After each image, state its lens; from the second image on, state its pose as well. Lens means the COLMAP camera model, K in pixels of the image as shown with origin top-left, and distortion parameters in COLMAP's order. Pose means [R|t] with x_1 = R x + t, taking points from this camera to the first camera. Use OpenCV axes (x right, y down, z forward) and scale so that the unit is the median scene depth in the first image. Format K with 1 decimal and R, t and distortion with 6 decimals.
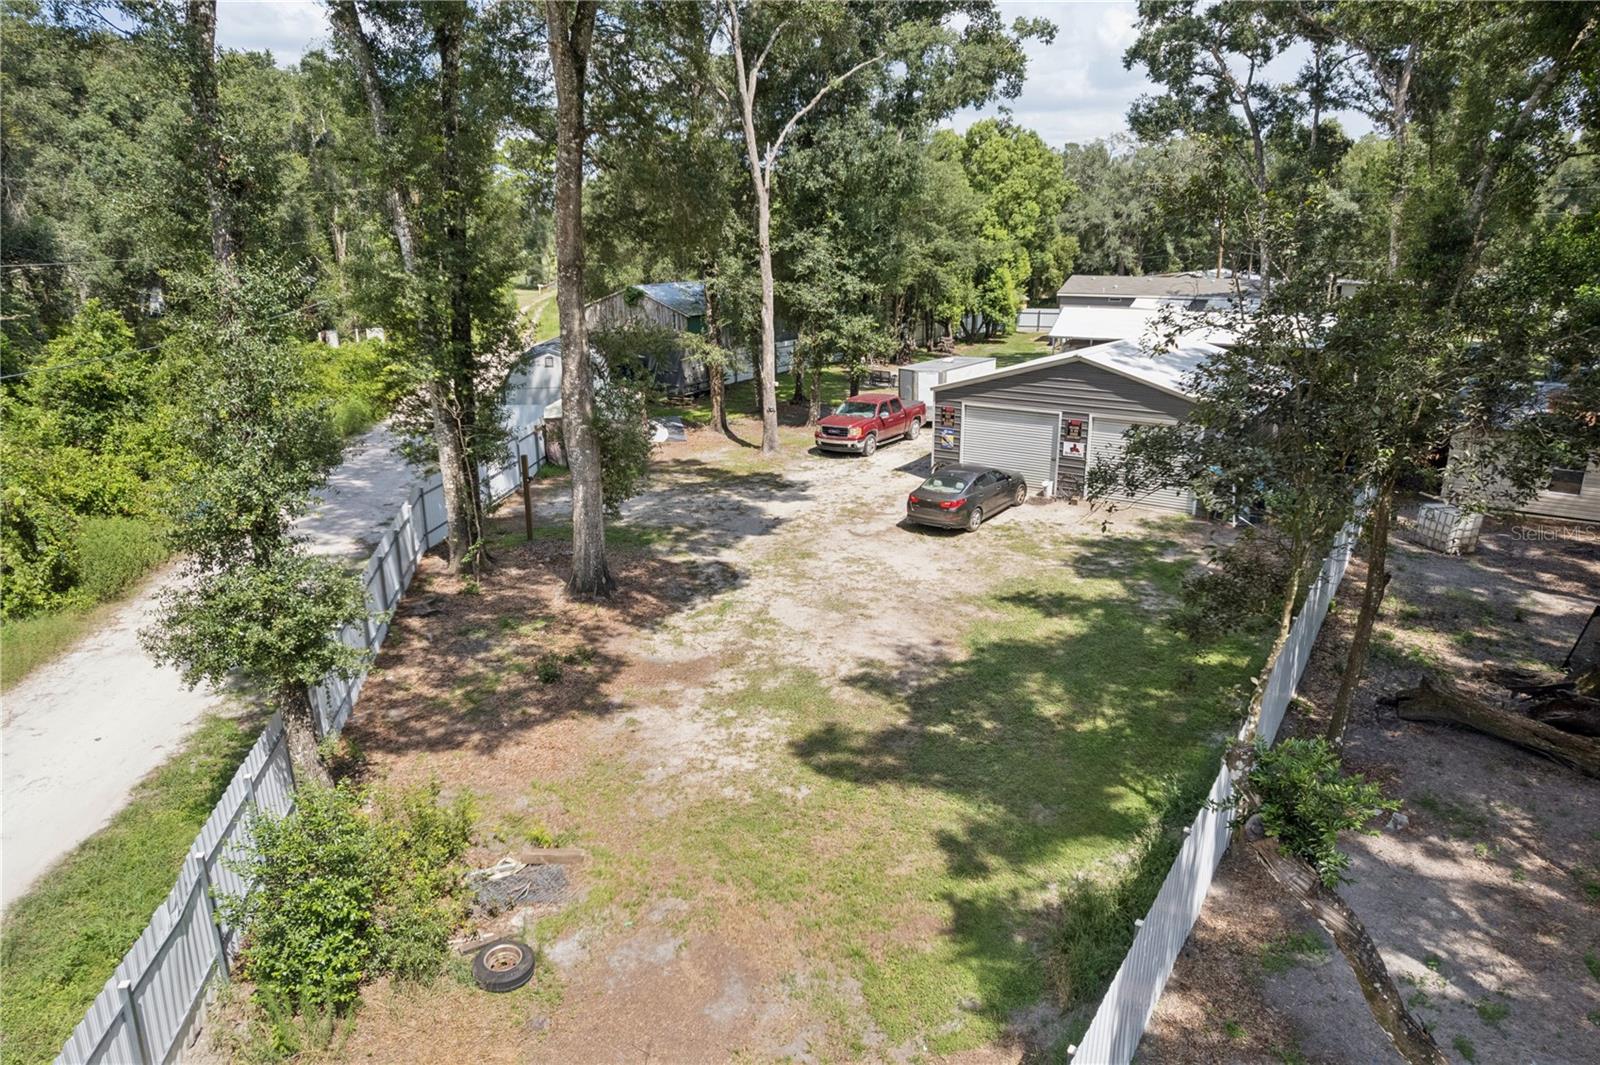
lens RADIAL K [[1019.1, 0, 793.6], [0, 1019.1, 531.3], [0, 0, 1]] dist [-0.054805, 0.040905]
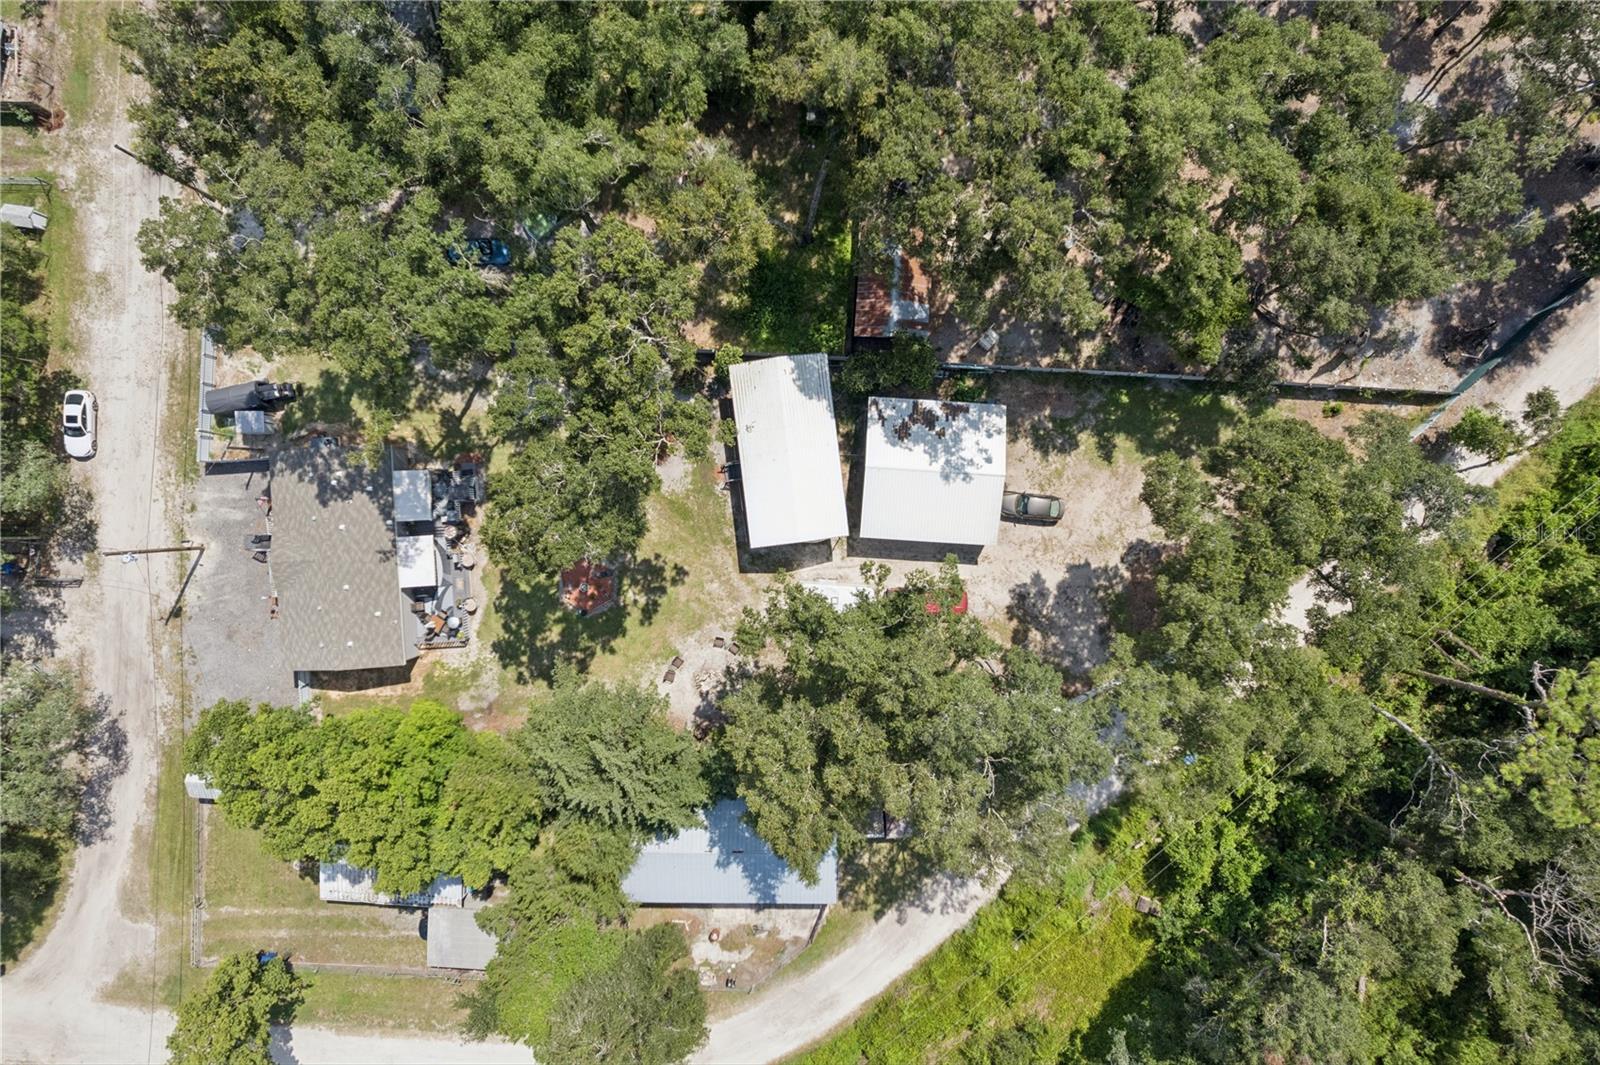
lens RADIAL K [[1019.1, 0, 803.0], [0, 1019.1, 527.1], [0, 0, 1]] dist [-0.054805, 0.040905]
pose [[-0.513628, -0.857934, -0.011628, 0.422957], [0.240201, -0.156787, 0.957978, -2.442917], [-0.823705, 0.489251, 0.286607, 0.732701]]
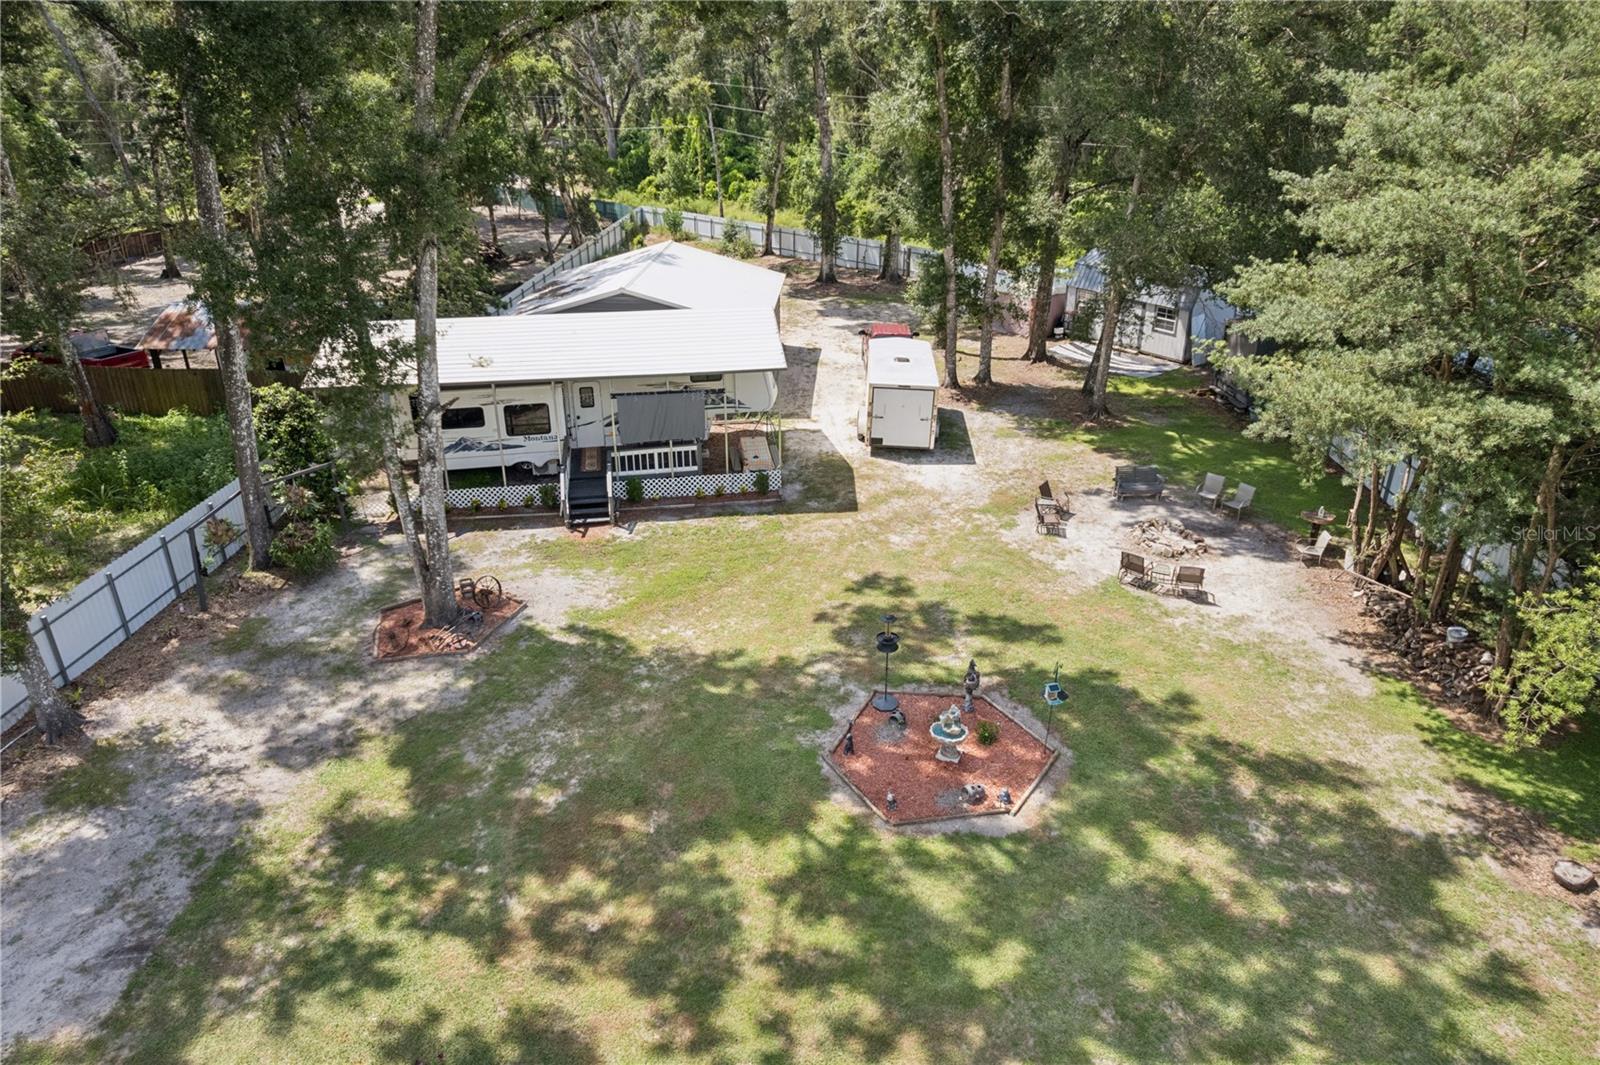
lens RADIAL K [[1019.1, 0, 798.8], [0, 1019.1, 525.7], [0, 0, 1]] dist [-0.054805, 0.040905]
pose [[-0.855482, 0.220531, -0.468527, 0.853442], [-0.143374, 0.768540, 0.623531, -0.760538], [0.497589, 0.600594, -0.625853, 2.136256]]
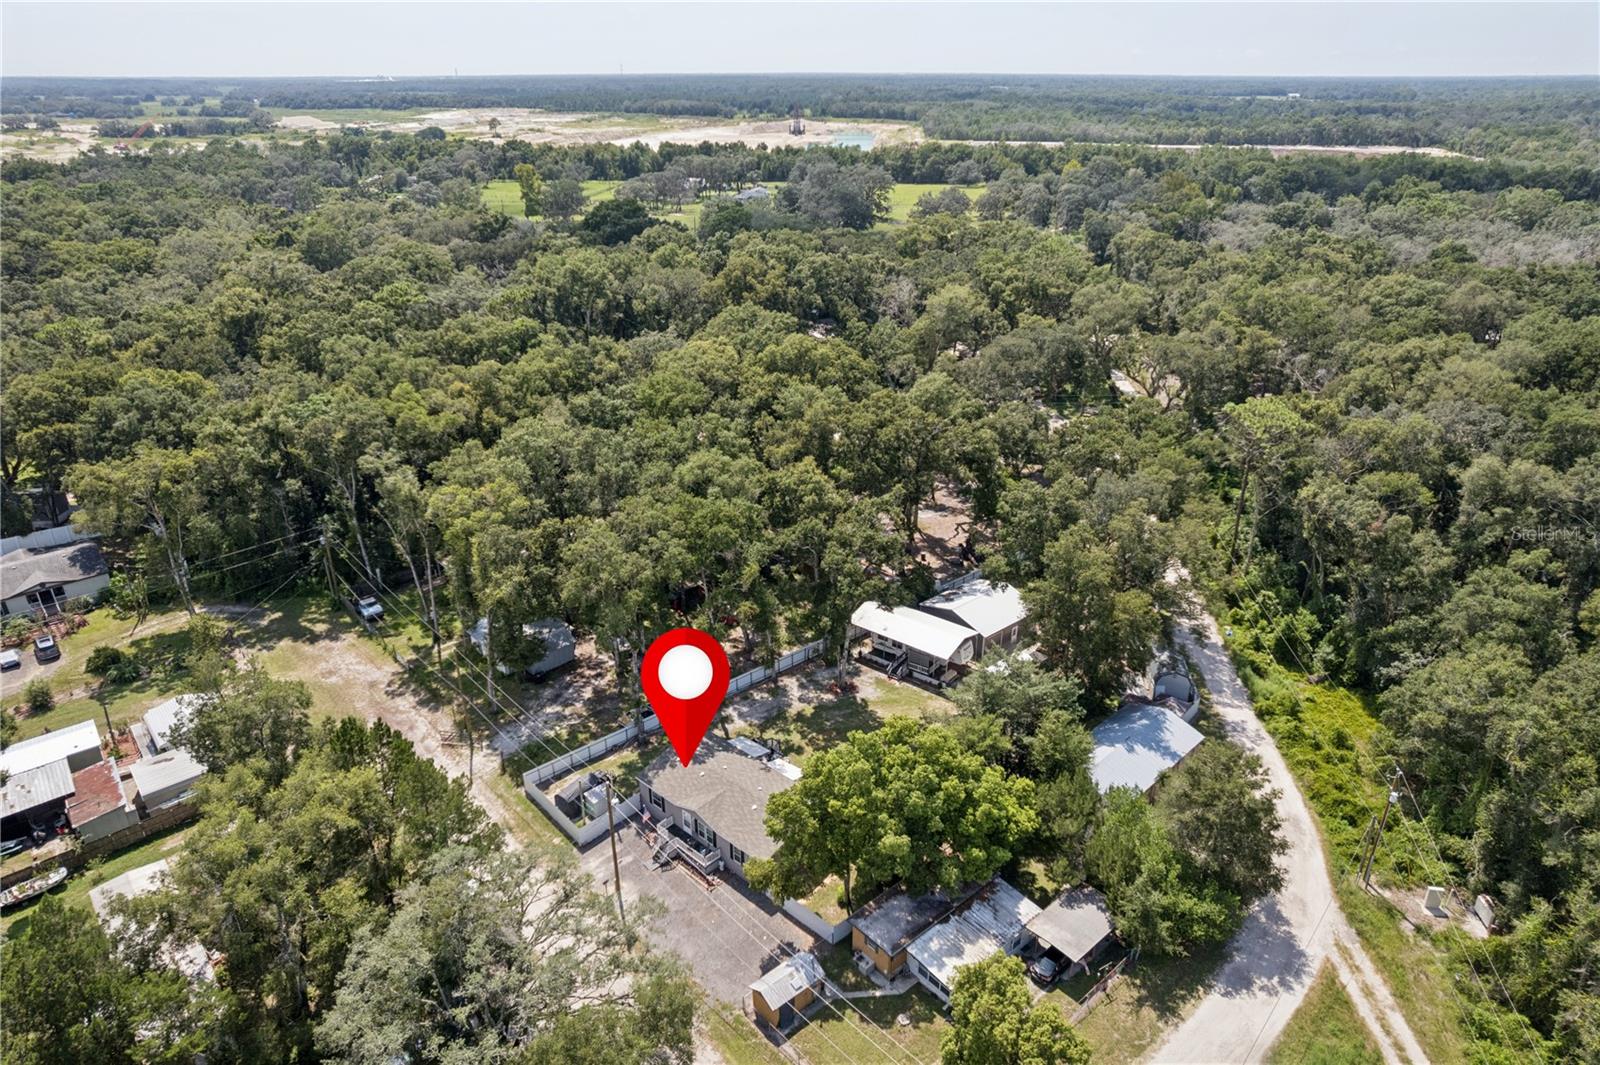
lens RADIAL K [[1019.1, 0, 809.0], [0, 1019.1, 534.1], [0, 0, 1]] dist [-0.054805, 0.040905]
pose [[-0.967298, -0.103268, 0.231669, 0.124668], [0.072942, 0.761527, 0.644015, -2.795716], [-0.242929, 0.639853, -0.729091, 3.767820]]
